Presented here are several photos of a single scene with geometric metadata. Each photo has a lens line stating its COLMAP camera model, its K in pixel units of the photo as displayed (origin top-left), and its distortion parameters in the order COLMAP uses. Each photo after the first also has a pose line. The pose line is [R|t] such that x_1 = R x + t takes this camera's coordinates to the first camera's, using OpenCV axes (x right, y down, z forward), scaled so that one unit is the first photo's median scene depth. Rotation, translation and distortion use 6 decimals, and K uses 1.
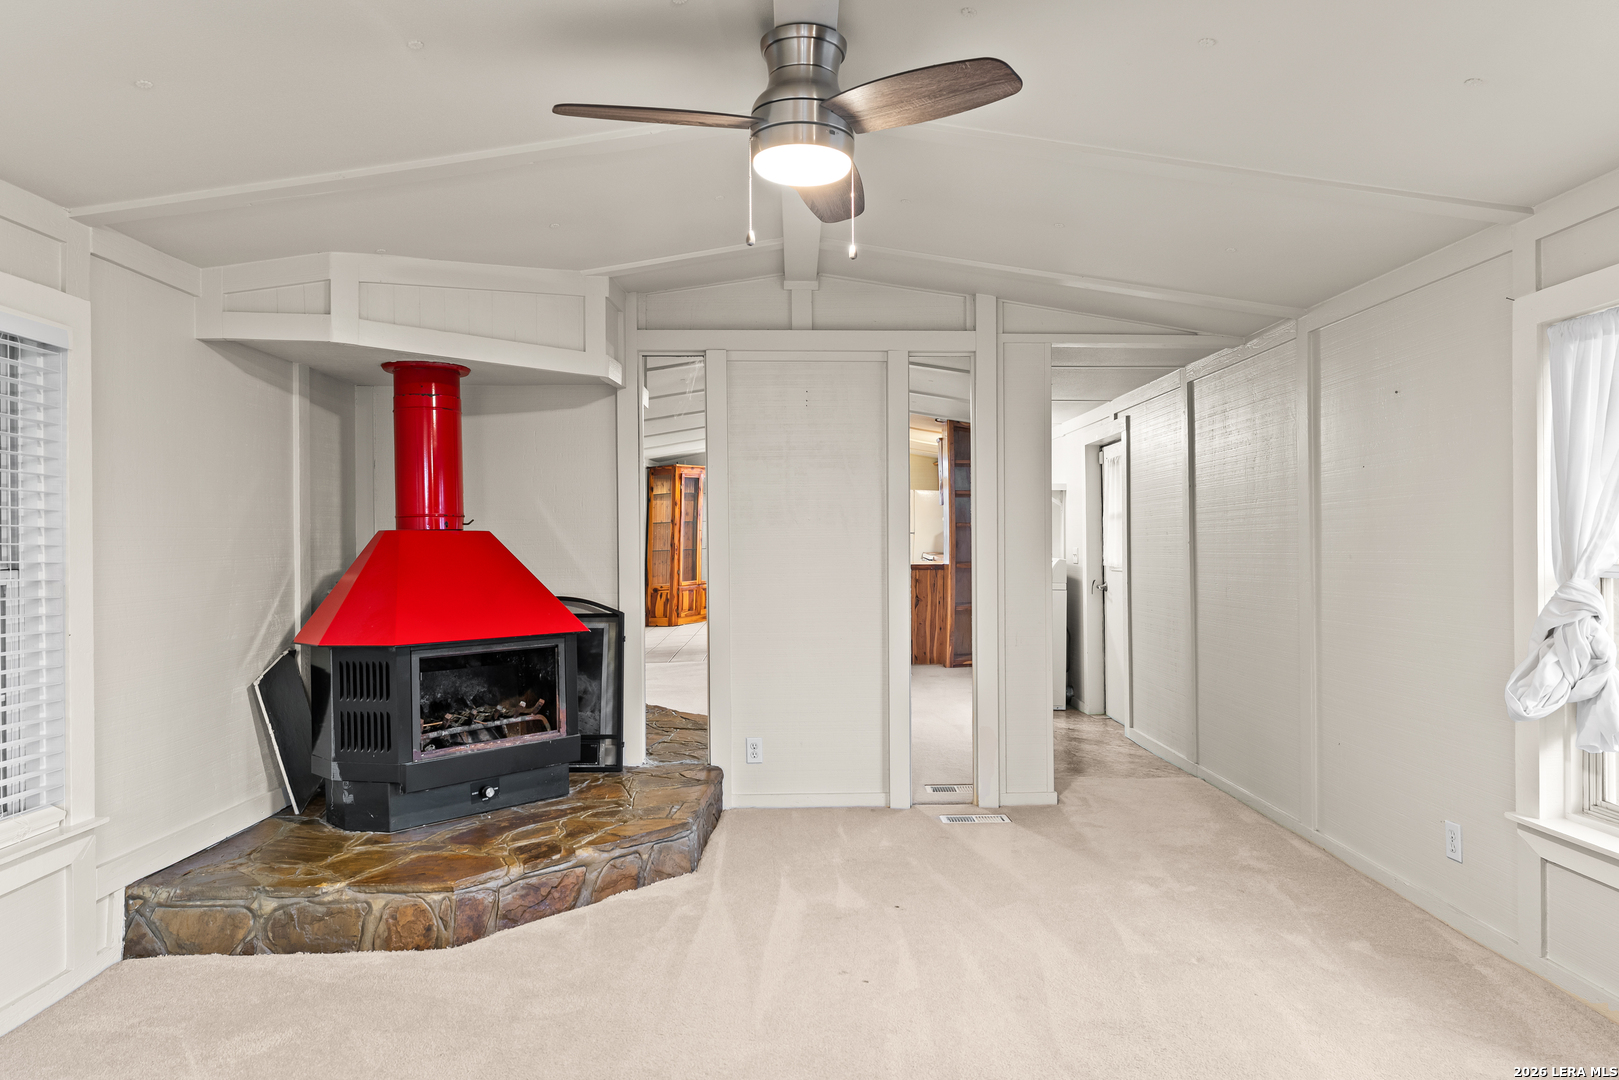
lens RADIAL K [[1013.4, 0, 800.9], [0, 1013.4, 545.4], [0, 0, 1]] dist [-0.000457, -0.001935]
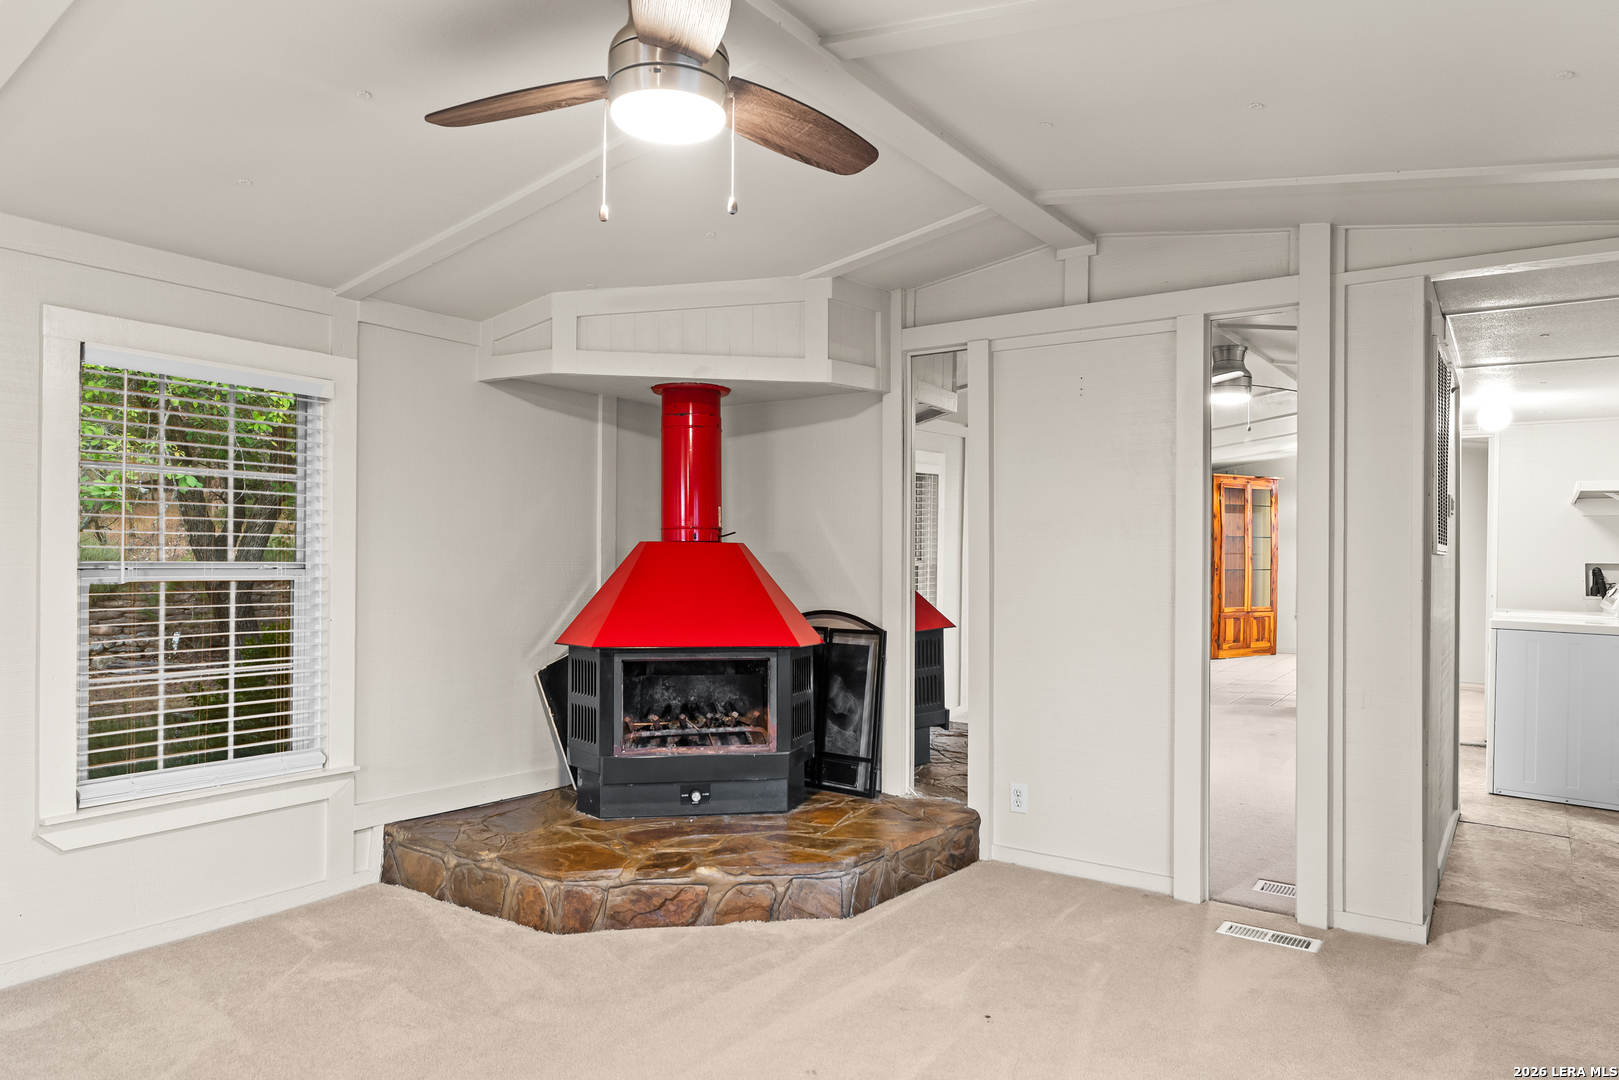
lens RADIAL K [[1013.4, 0, 815.0], [0, 1013.4, 552.5], [0, 0, 1]] dist [-0.000457, -0.001935]
pose [[0.804846, 0.009864, -0.593401, 0.407465], [-0.015258, 0.999875, -0.004075, -0.001522], [0.593287, 0.012334, 0.804896, 0.248102]]
